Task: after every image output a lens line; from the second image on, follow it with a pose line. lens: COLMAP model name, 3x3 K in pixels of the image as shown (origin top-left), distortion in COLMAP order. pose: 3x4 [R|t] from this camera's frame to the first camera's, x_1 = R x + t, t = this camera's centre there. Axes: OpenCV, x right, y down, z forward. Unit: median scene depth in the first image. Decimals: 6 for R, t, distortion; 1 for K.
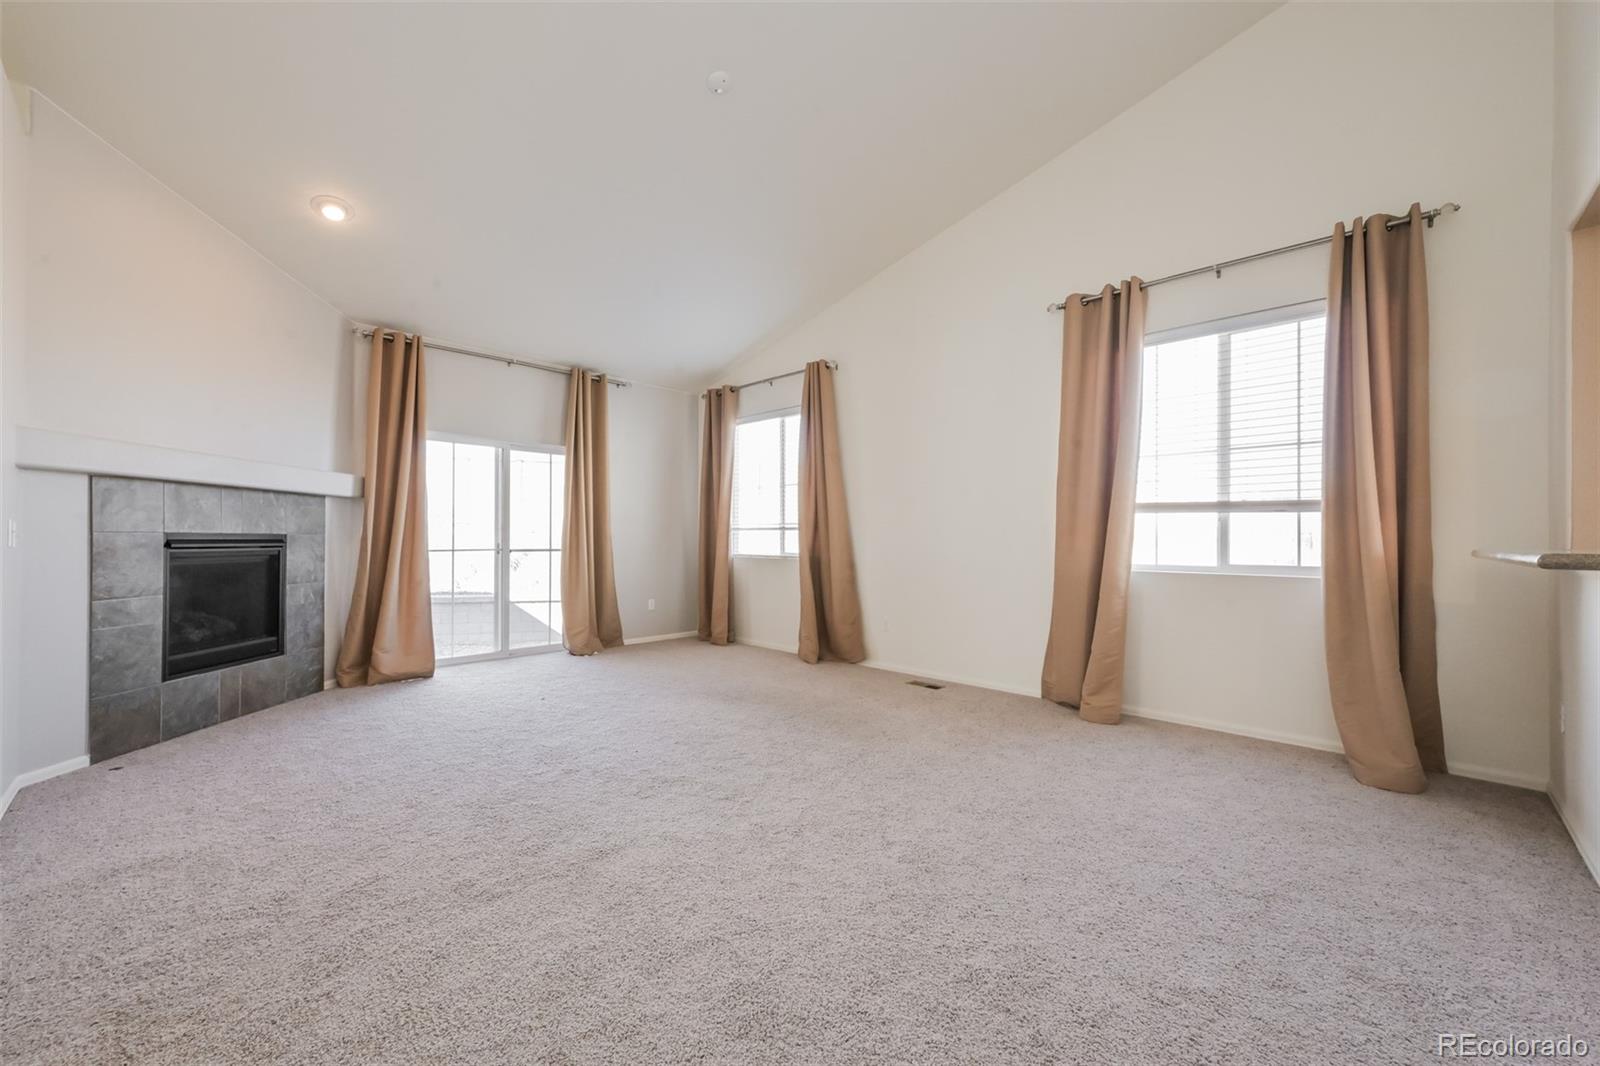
lens RADIAL K [[634.9, 0, 794.7], [0, 634.9, 535.9], [0, 0, 1]] dist [0.002726, 0.000107]
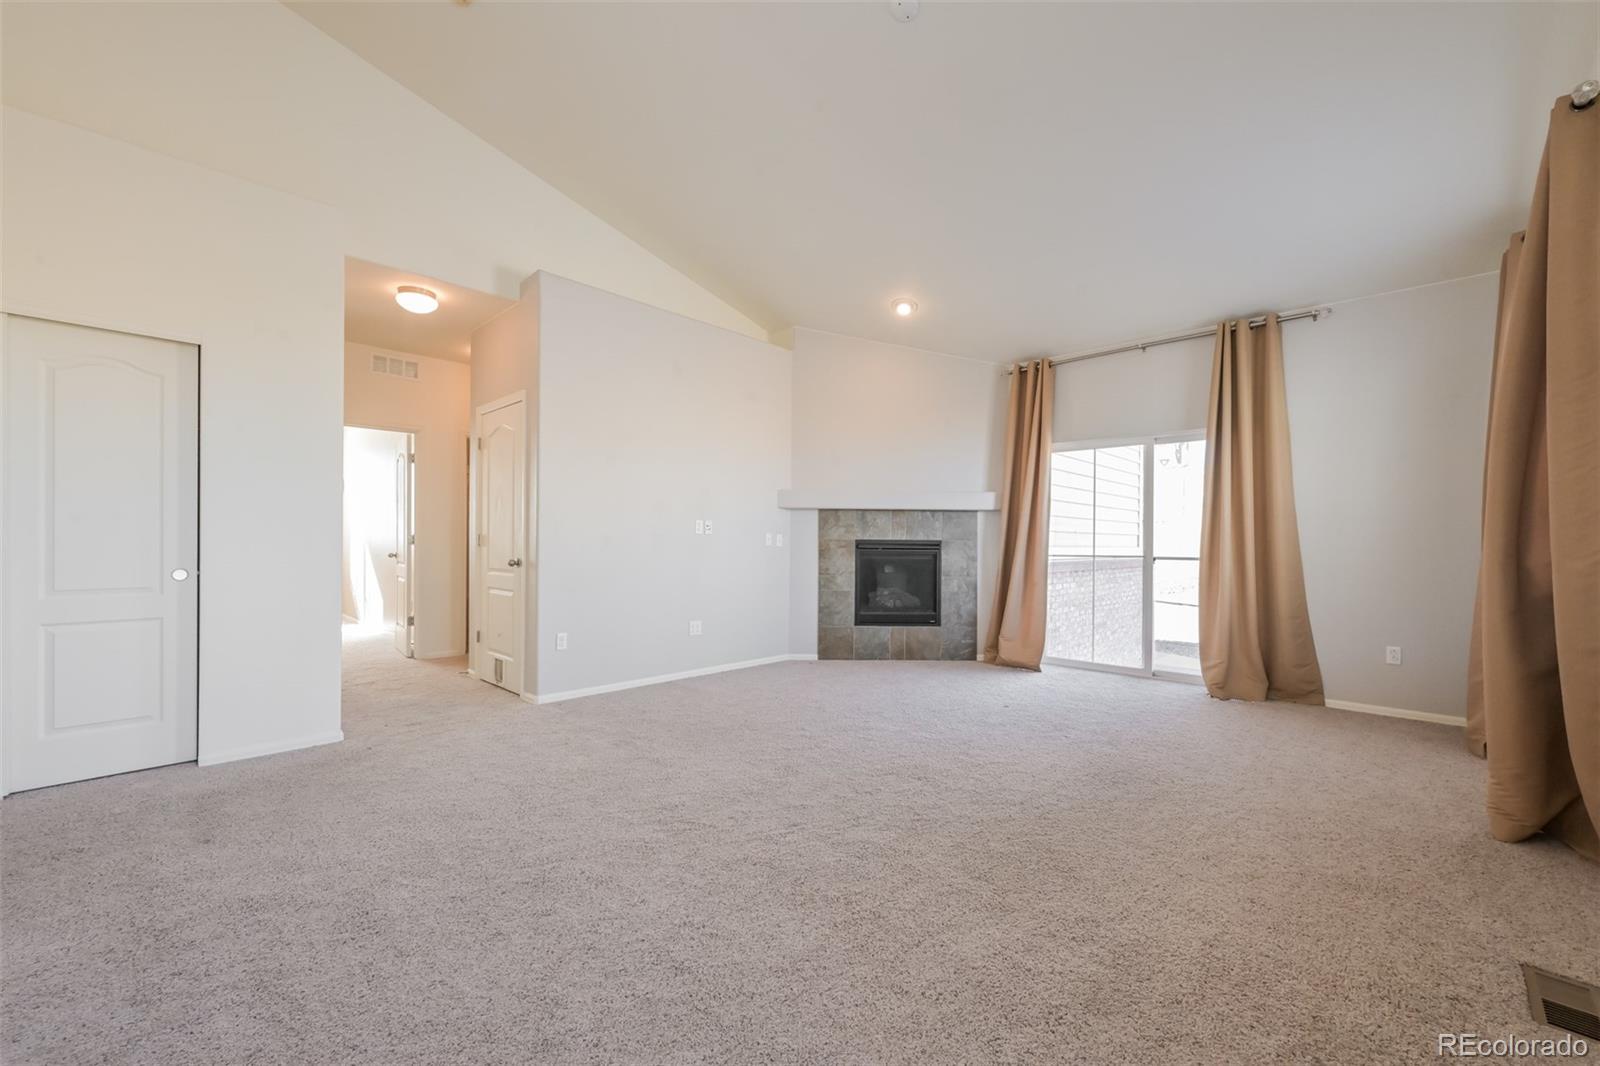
lens RADIAL K [[634.9, 0, 806.8], [0, 634.9, 543.2], [0, 0, 1]] dist [0.002726, 0.000107]
pose [[0.000440, -0.001247, -0.999999, 0.600356], [-0.001432, 0.999998, -0.001247, 0.005766], [0.999999, 0.001432, 0.000438, 0.705363]]
